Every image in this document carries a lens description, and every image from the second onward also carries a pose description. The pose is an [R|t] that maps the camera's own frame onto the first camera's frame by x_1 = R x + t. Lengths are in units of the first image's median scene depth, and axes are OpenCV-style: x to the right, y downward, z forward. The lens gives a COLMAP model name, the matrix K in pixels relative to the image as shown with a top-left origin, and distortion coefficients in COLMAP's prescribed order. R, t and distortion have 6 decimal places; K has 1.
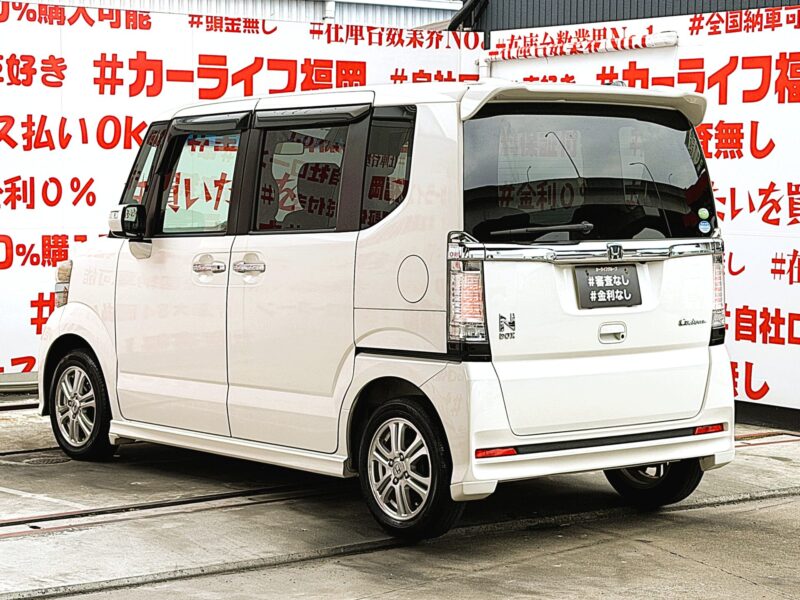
lens RADIAL K [[1903.4, 0, 400.0], [0, 1903.4, 300.0], [0, 0, 1]] dist [0.085633, 0.318623]
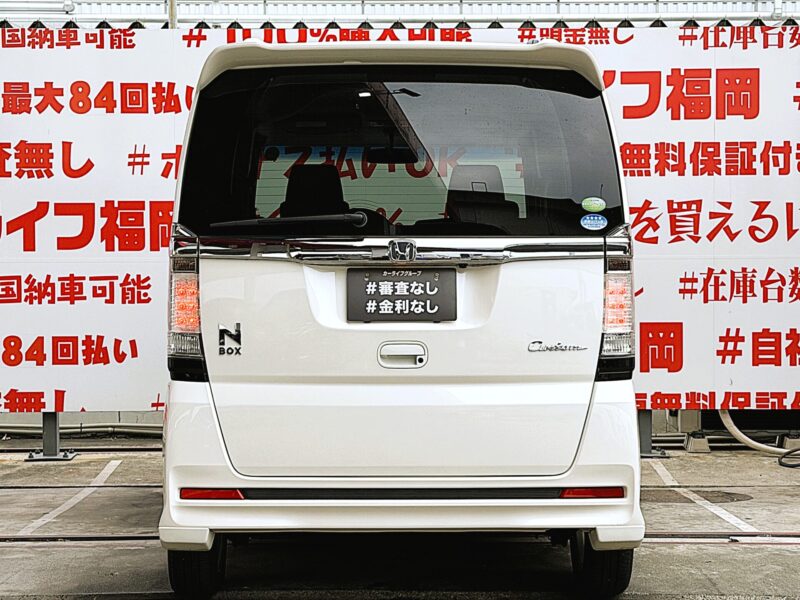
lens RADIAL K [[1849.5, 0, 400.0], [0, 1849.5, 300.0], [0, 0, 1]] dist [0.113663, 0.355379]
pose [[0.797238, 0.003194, -0.603657, 0.404630], [-0.032592, 0.998755, -0.037759, 0.016717], [0.602785, 0.049777, 0.796350, 0.281987]]
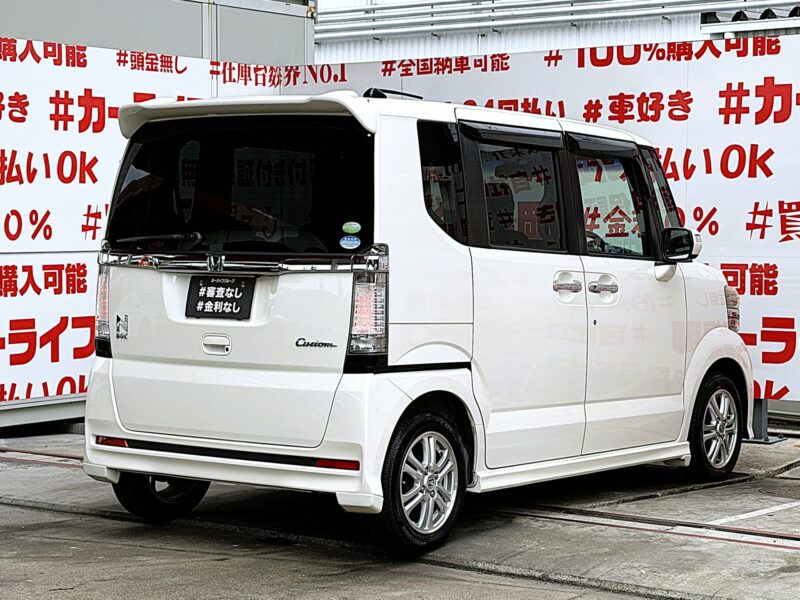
lens RADIAL K [[1849.5, 0, 400.0], [0, 1849.5, 300.0], [0, 0, 1]] dist [0.113663, 0.355379]
pose [[0.284930, 0.034373, -0.957932, 0.760694], [-0.067154, 0.997617, 0.015822, -0.019816], [0.956193, 0.059821, 0.286559, 0.579422]]
